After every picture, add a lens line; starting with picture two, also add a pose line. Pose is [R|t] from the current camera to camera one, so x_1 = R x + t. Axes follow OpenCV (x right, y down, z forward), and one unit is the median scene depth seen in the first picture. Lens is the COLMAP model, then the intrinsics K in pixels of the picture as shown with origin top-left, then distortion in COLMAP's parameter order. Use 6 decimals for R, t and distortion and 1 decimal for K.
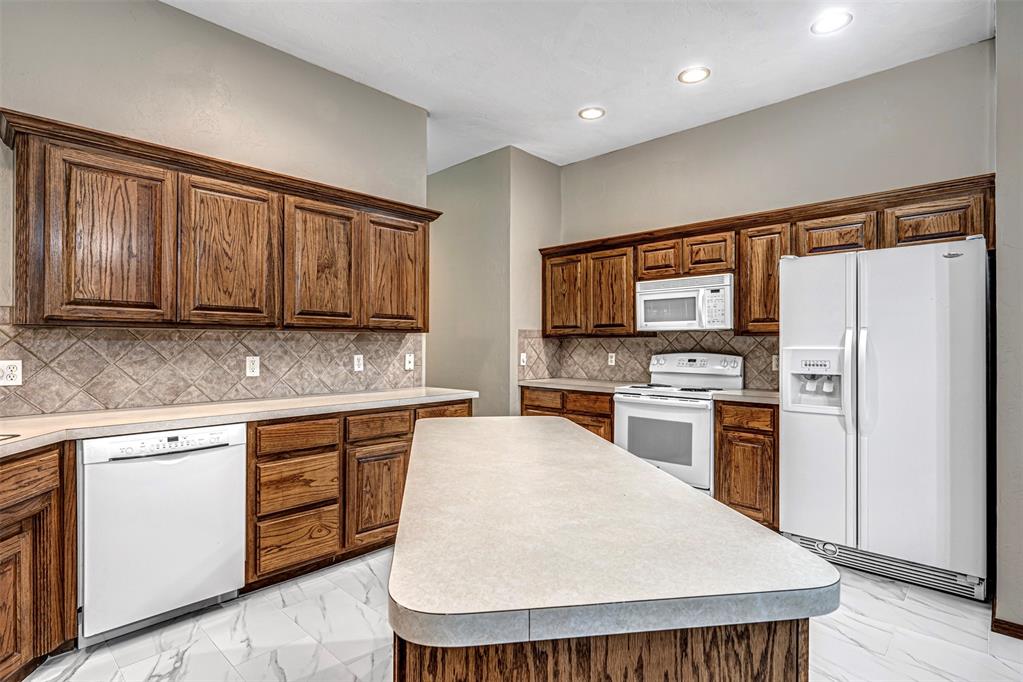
lens RADIAL K [[514.3, 0, 511.5], [0, 514.3, 341.0], [0, 0, 1]] dist [-0.003467, -0.000767]
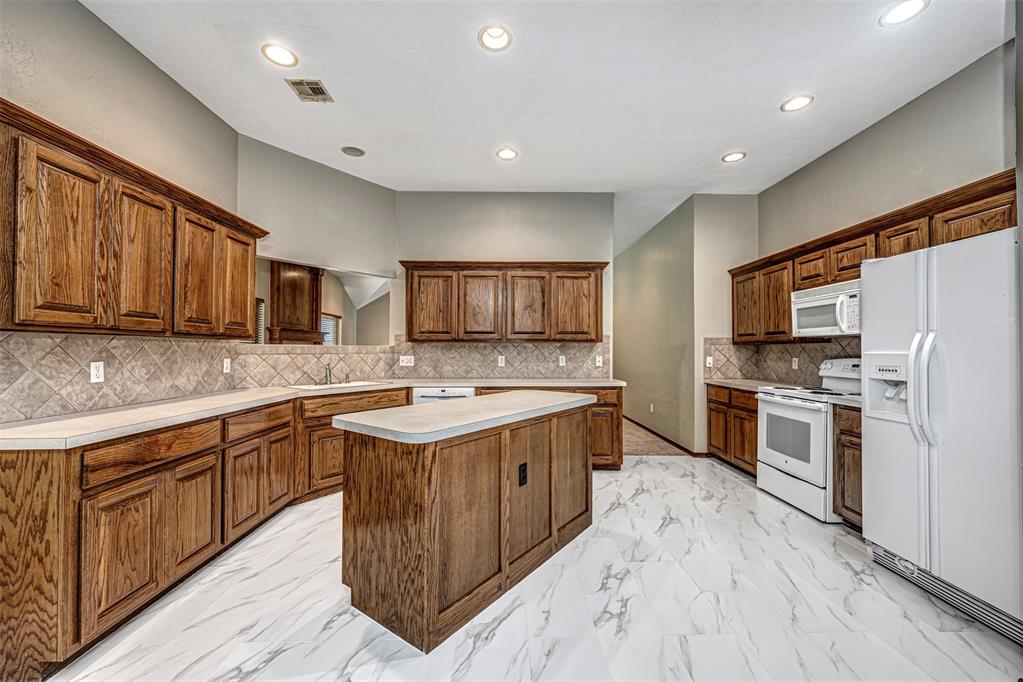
lens RADIAL K [[408.5, 0, 512.2], [0, 408.5, 343.0], [0, 0, 1]] dist [0.001997, 0.000019]
pose [[0.700834, -0.012717, -0.713211, 0.517726], [0.004446, 0.999900, -0.013460, 0.001568], [0.713311, 0.006262, 0.700820, -0.036677]]
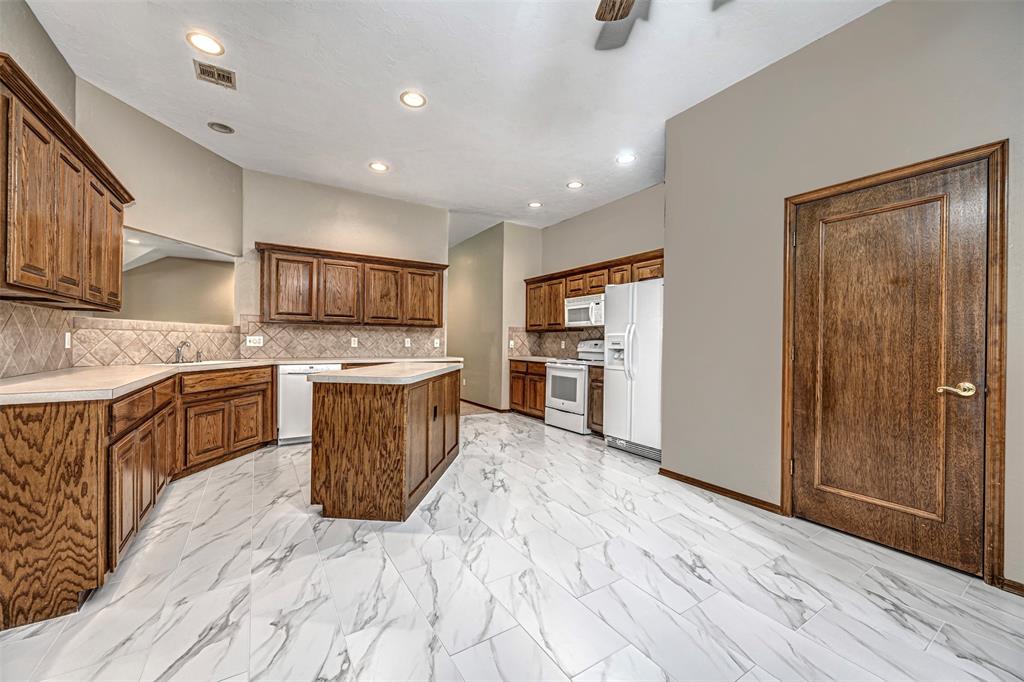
lens RADIAL K [[401.0, 0, 512.0], [0, 401.0, 341.0], [0, 0, 1]] dist [0.000204, -0.000148]
pose [[0.969773, 0.008146, -0.243874, 0.464796], [-0.007917, 0.999967, 0.001920, 0.029614], [0.243882, 0.000069, 0.969805, -0.401480]]
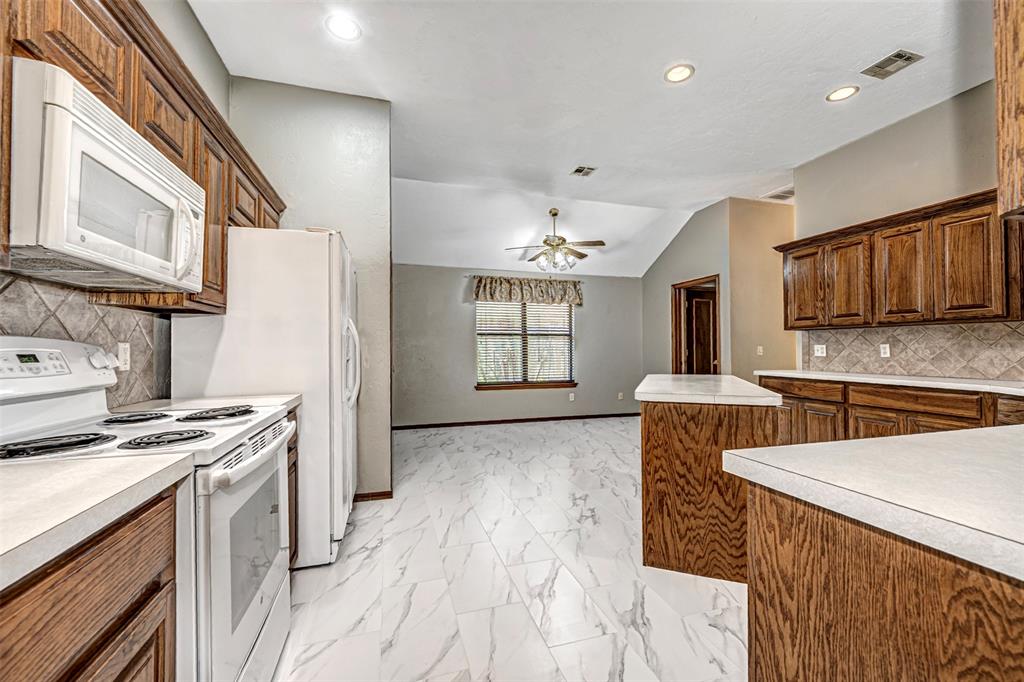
lens RADIAL K [[401.0, 0, 512.0], [0, 401.0, 341.0], [0, 0, 1]] dist [0.000204, -0.000148]
pose [[-0.864960, 0.009436, 0.501752, -0.068506], [-0.002614, 0.999725, -0.023306, 0.036043], [-0.501834, -0.021471, -0.864698, 1.219992]]
